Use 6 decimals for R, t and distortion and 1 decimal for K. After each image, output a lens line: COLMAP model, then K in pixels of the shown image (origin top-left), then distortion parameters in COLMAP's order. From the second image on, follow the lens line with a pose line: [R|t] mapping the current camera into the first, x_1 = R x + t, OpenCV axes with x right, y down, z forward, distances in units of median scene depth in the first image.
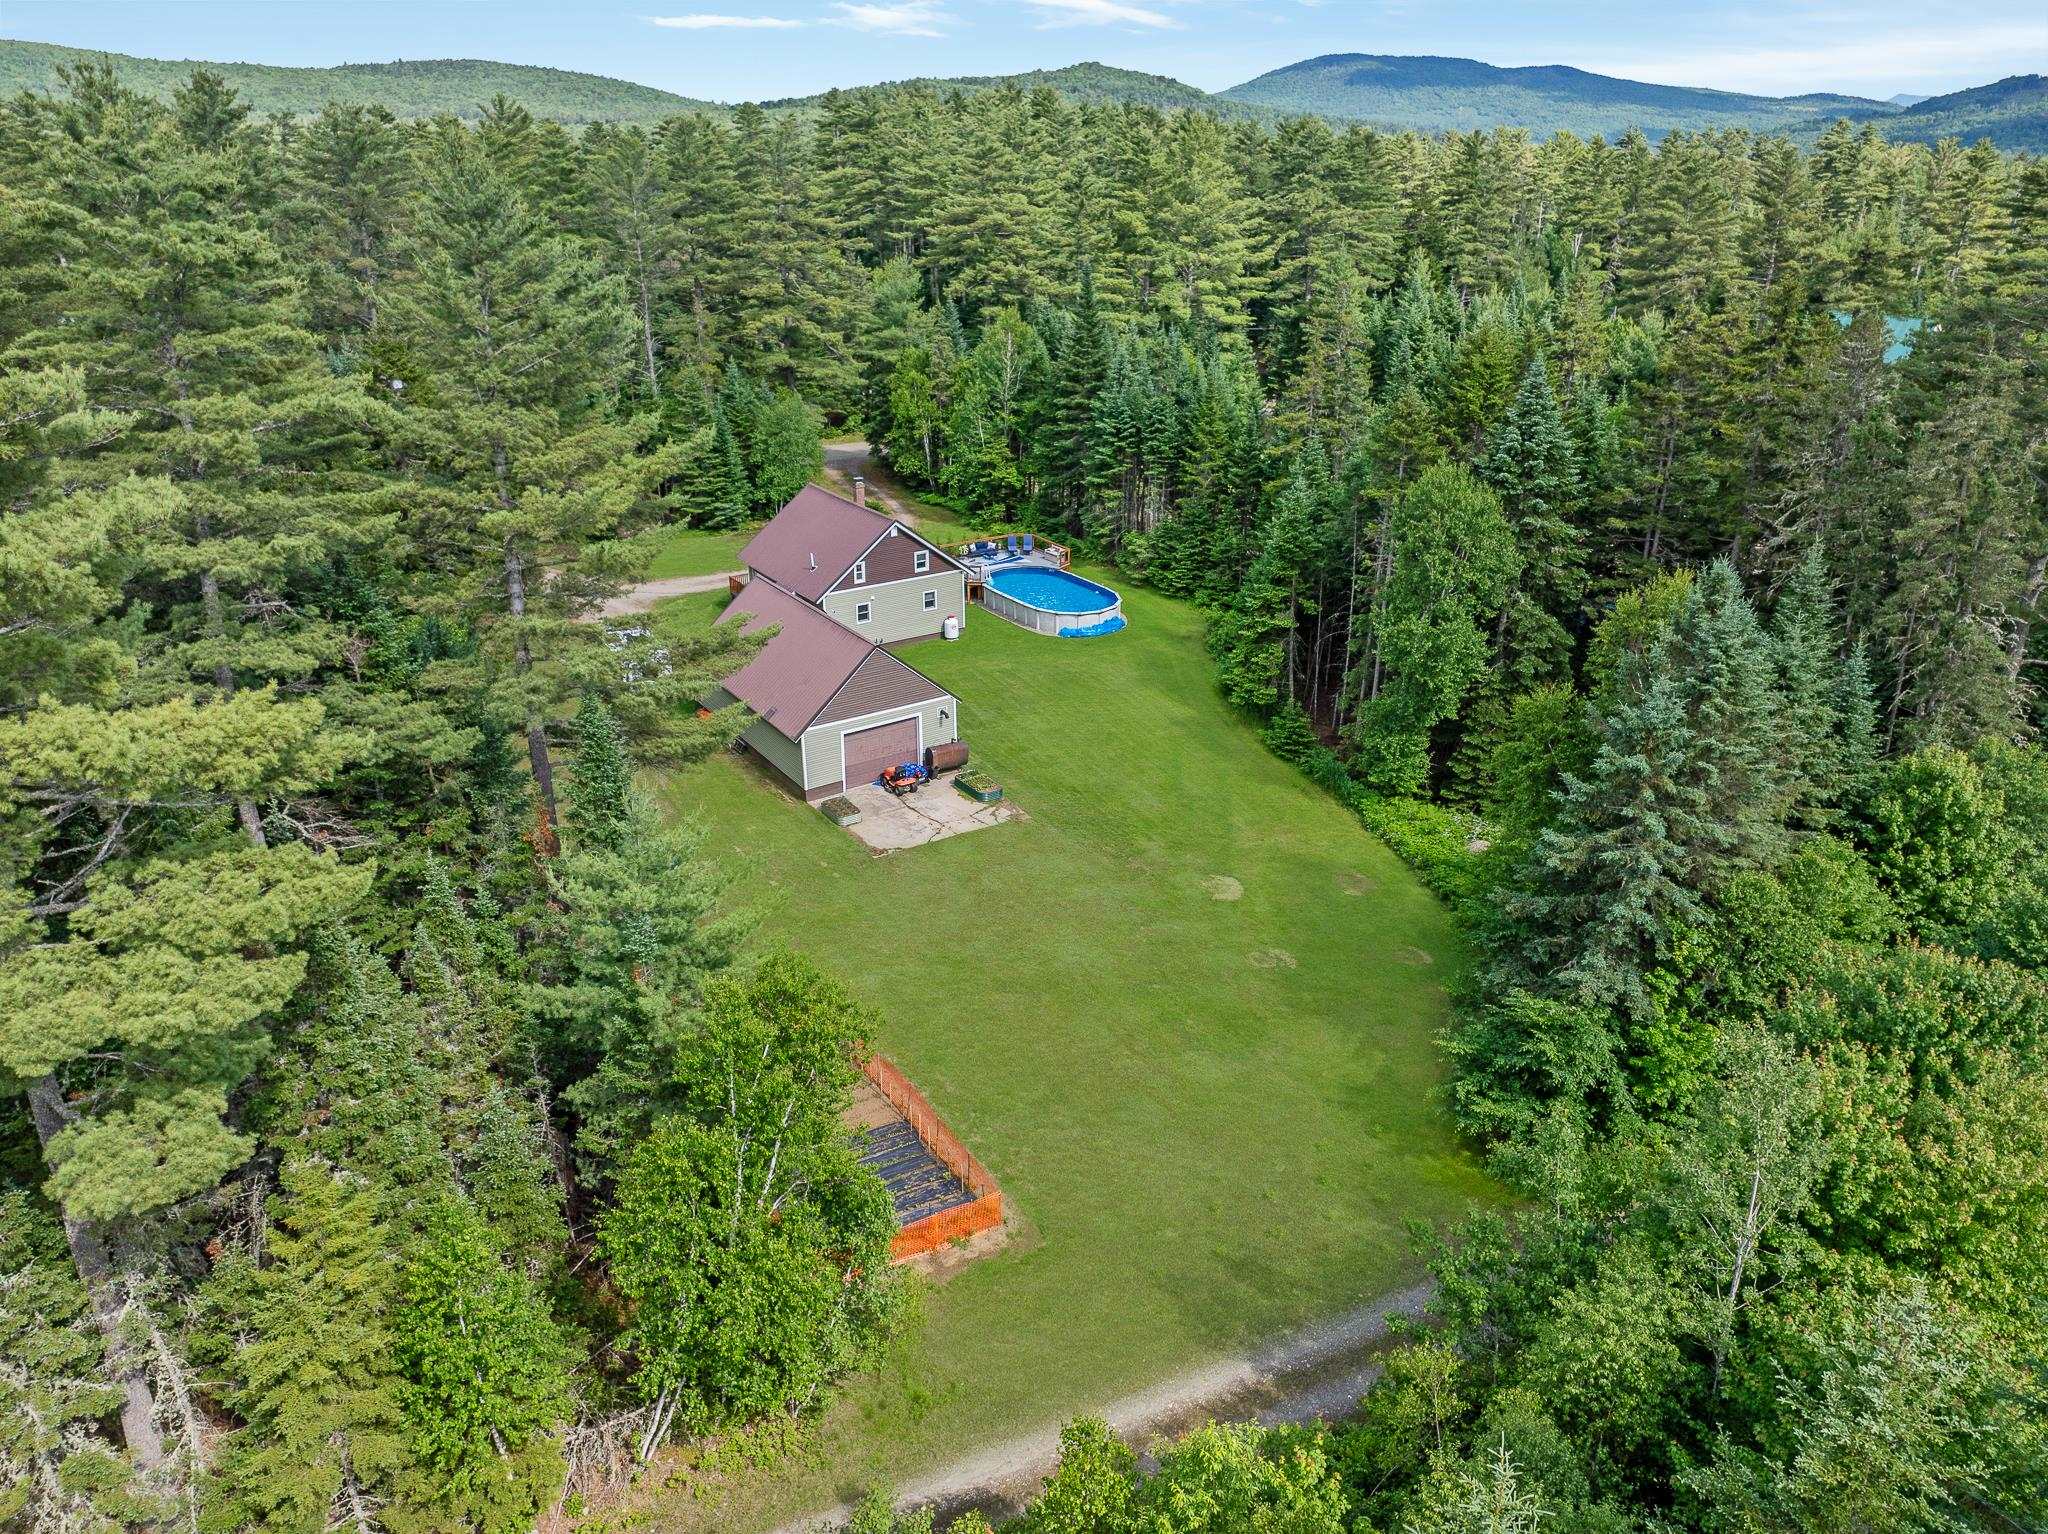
lens RADIAL K [[1432.6, 0, 1025.7], [0, 1432.6, 771.1], [0, 0, 1]] dist [-0.034218, -0.000078]
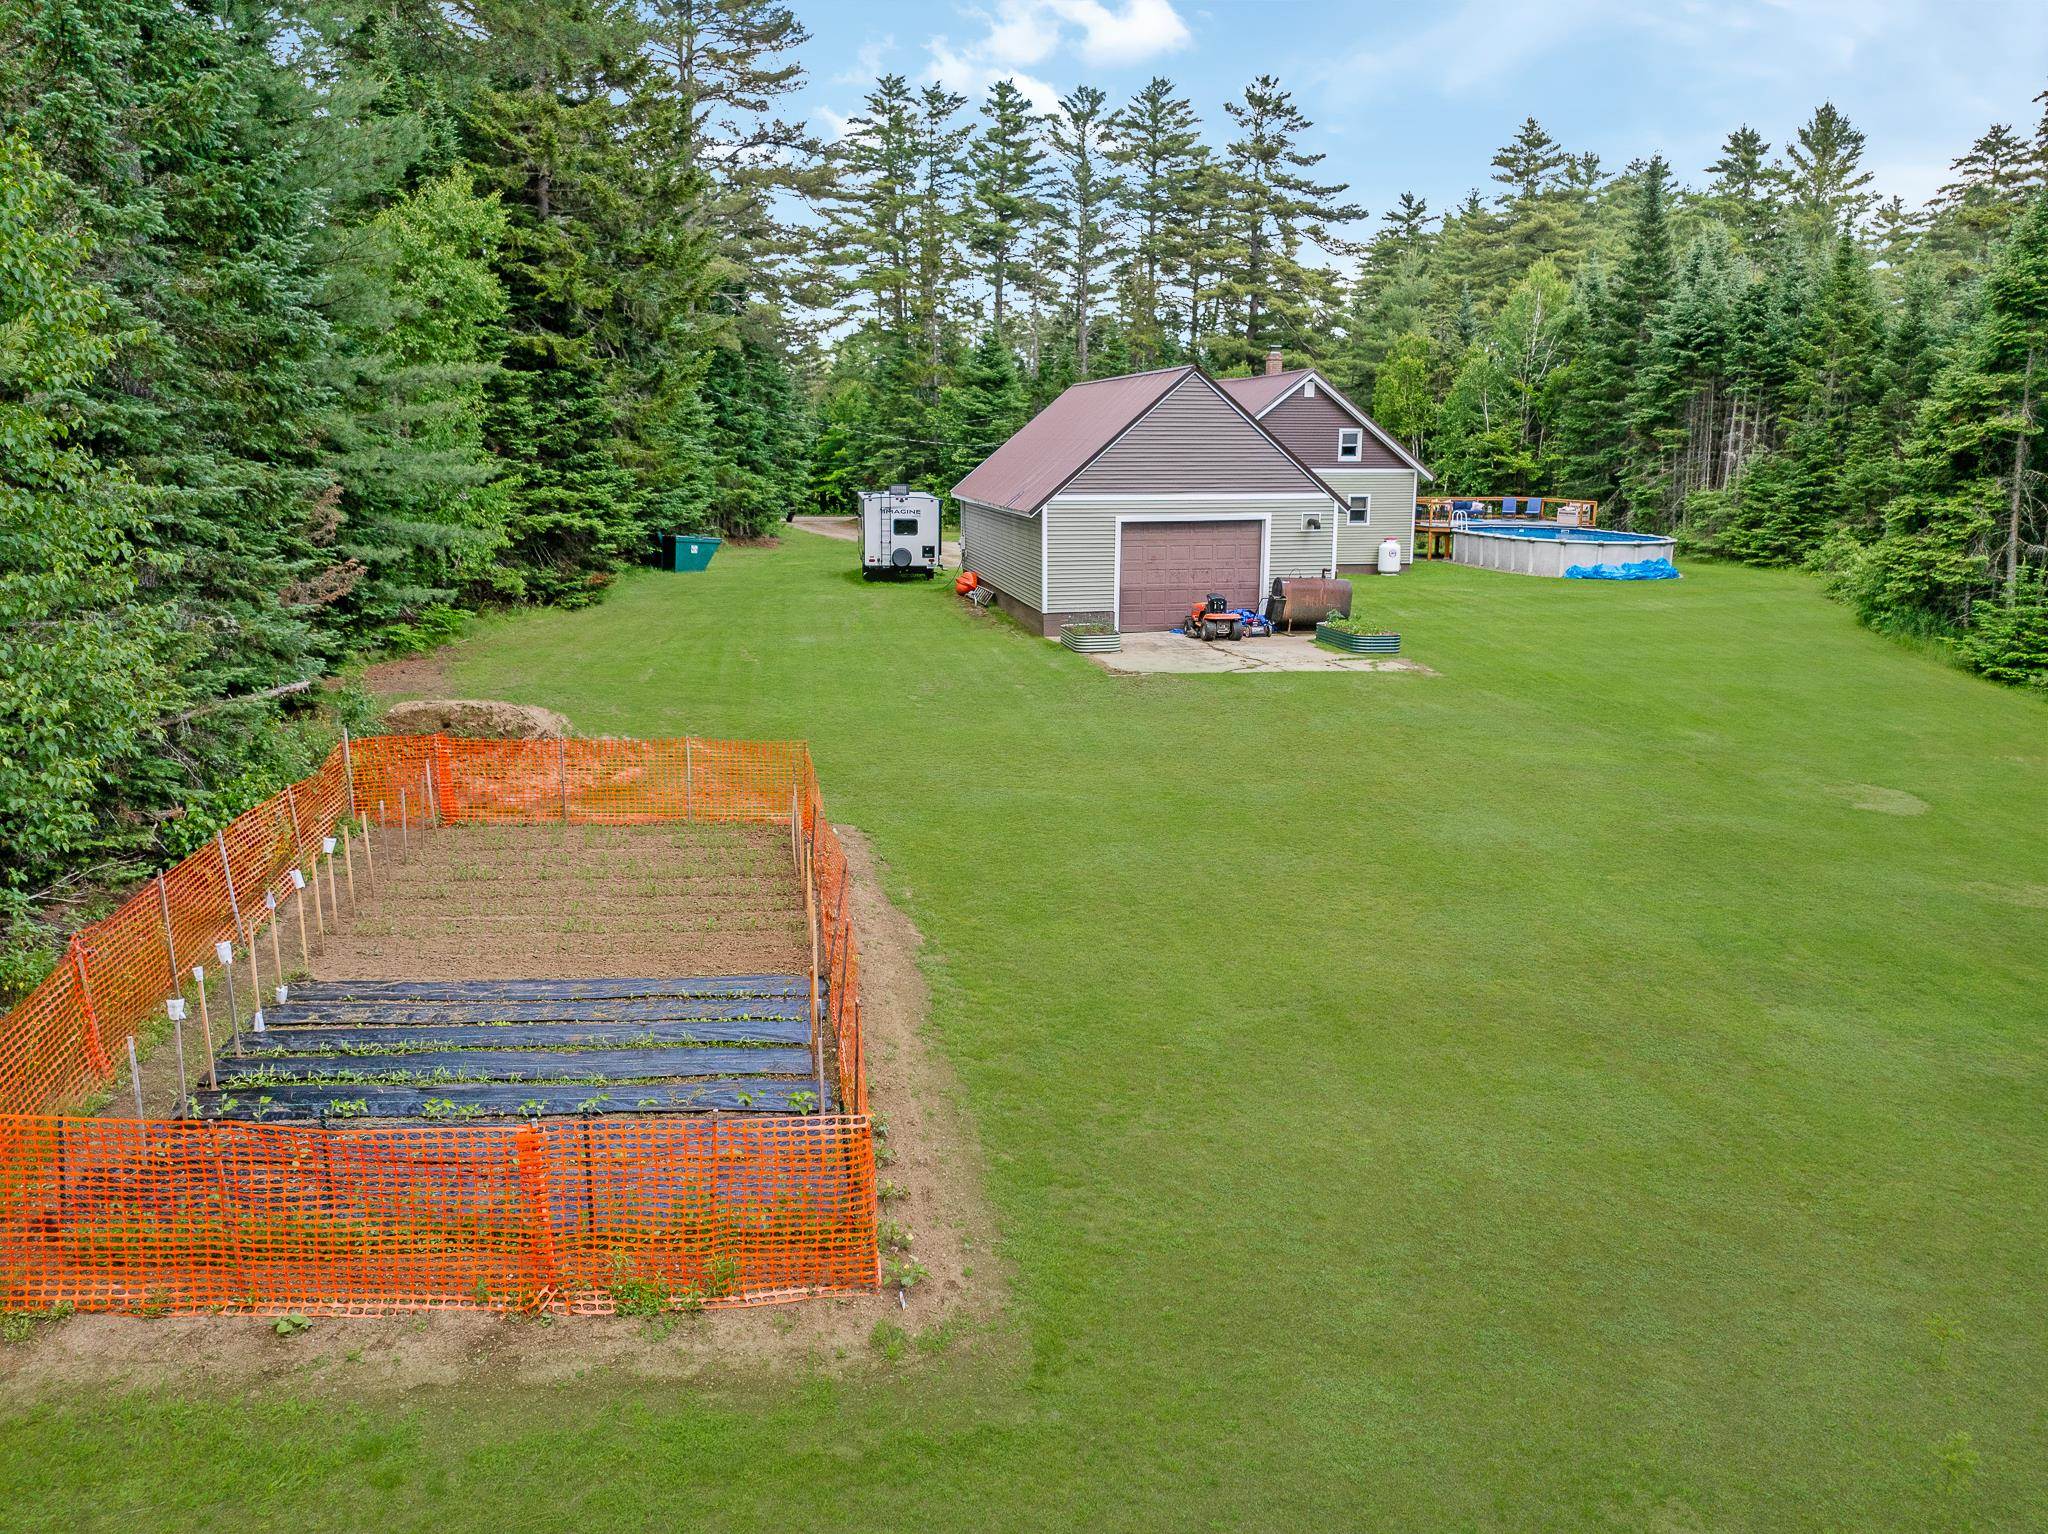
lens RADIAL K [[1423.0, 0, 1025.2], [0, 1423.0, 771.3], [0, 0, 1]] dist [-0.030674, -0.002354]
pose [[0.927763, 0.083735, -0.363653, 0.038656], [-0.153099, 0.974119, -0.166290, 0.131191], [0.340317, 0.209952, 0.916572, 0.378939]]
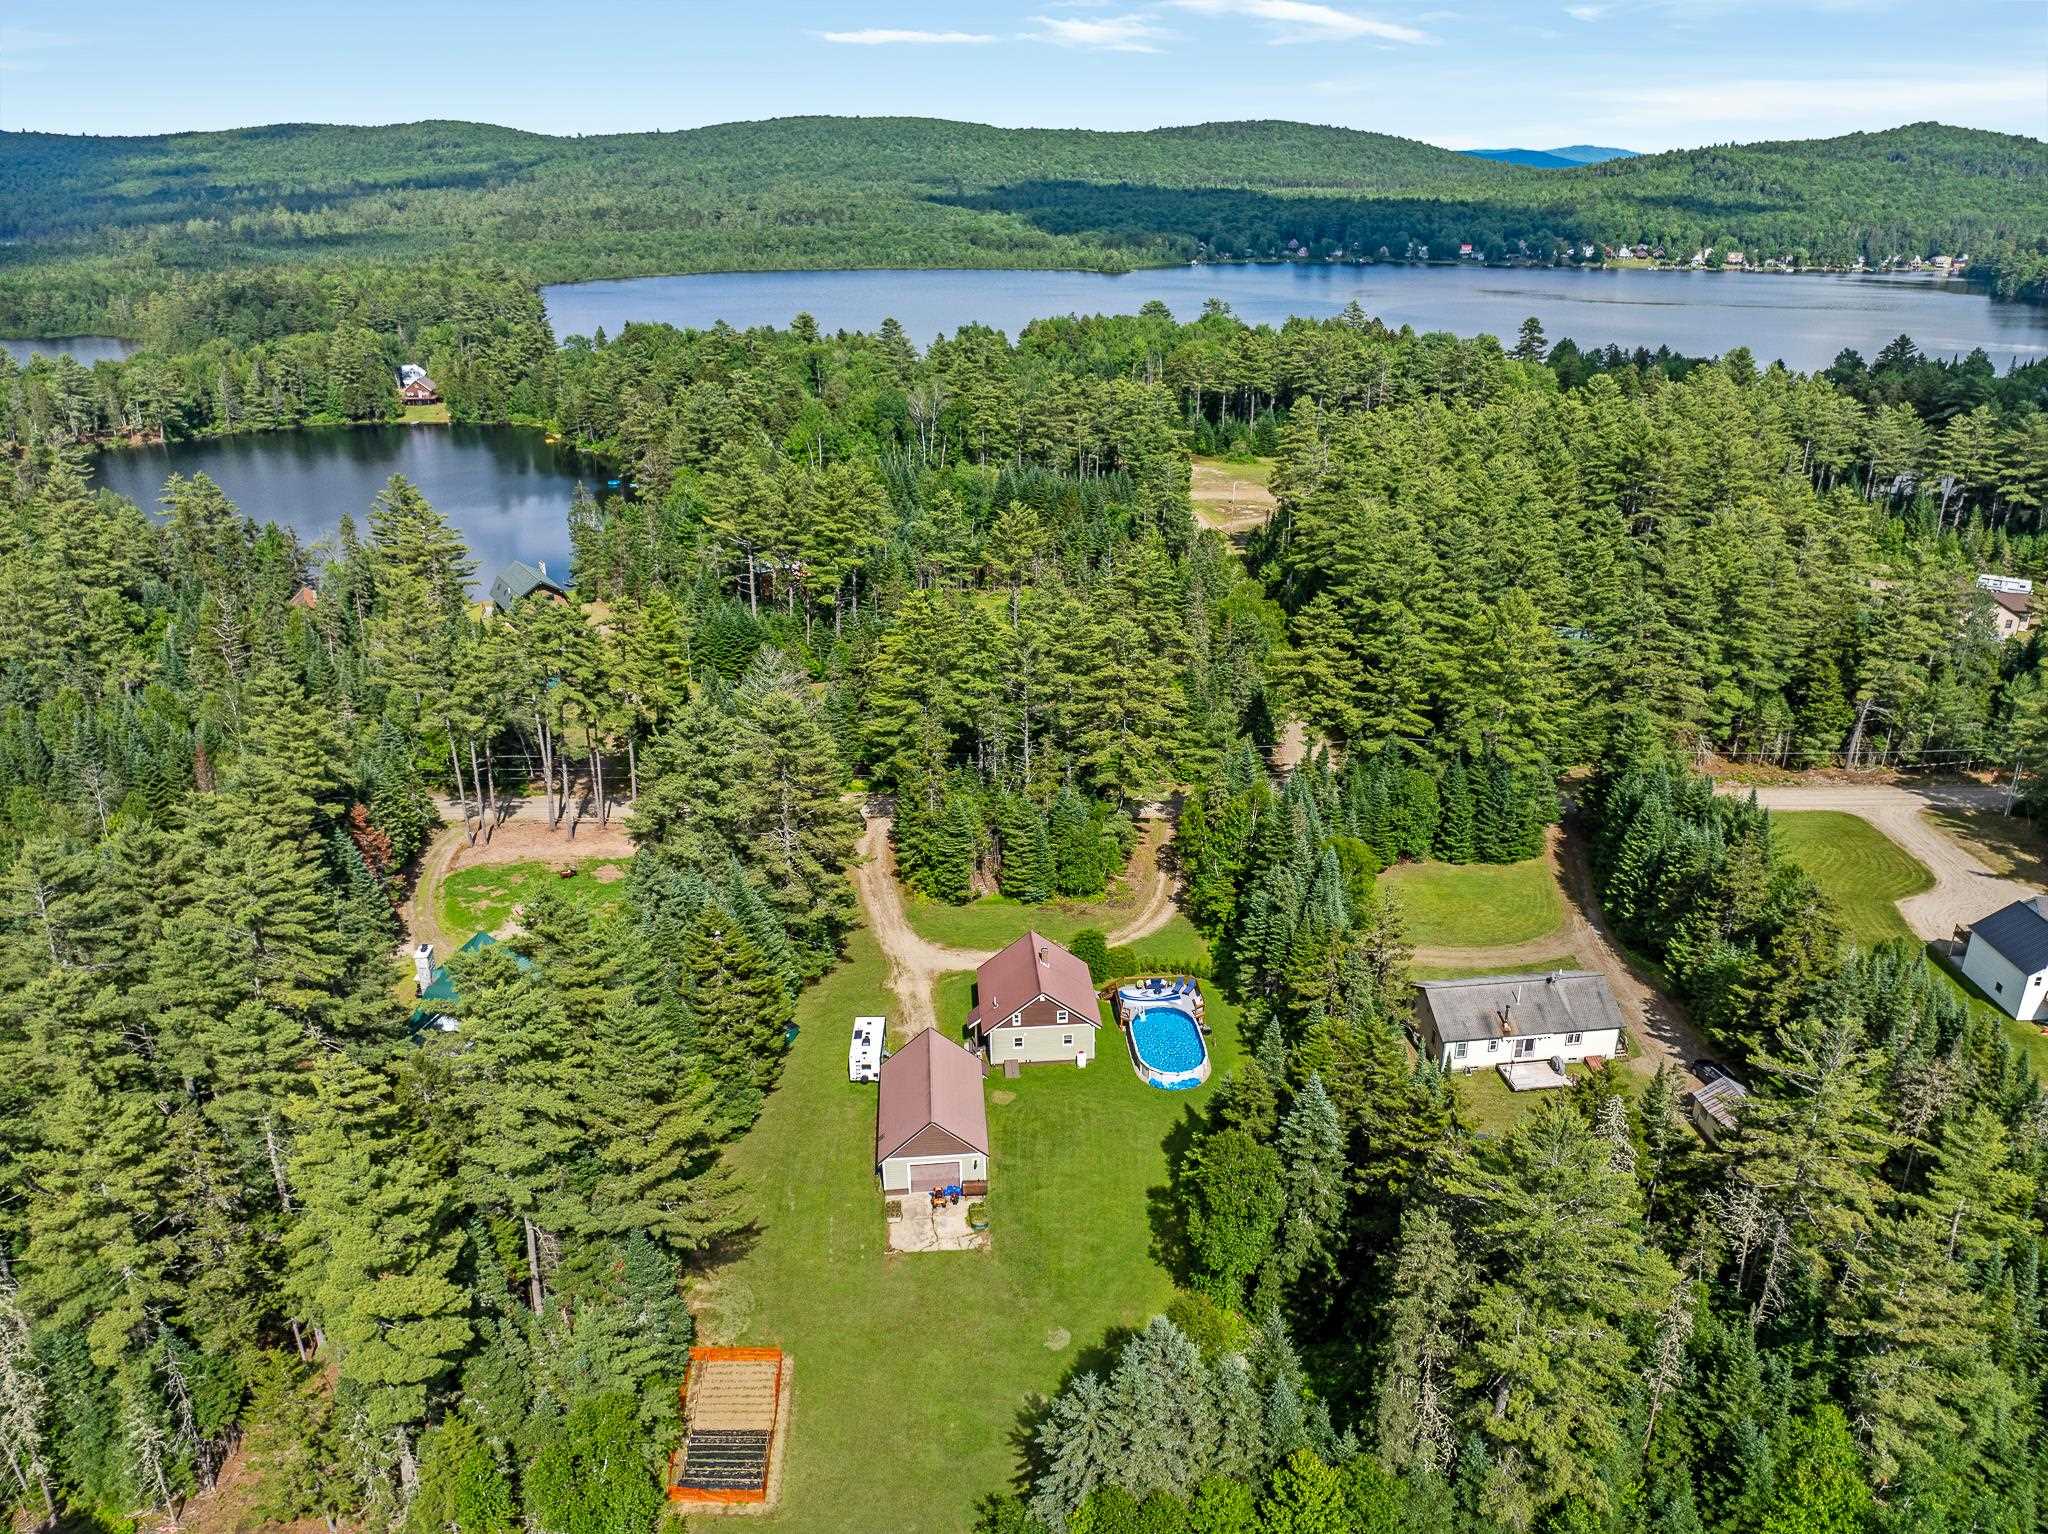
lens RADIAL K [[1432.6, 0, 1025.7], [0, 1432.6, 771.1], [0, 0, 1]] dist [-0.034218, -0.000078]
pose [[0.874495, 0.177423, -0.451420, 0.529394], [-0.185575, 0.982271, 0.026566, -0.433504], [0.448130, 0.060540, 0.891916, -0.384470]]
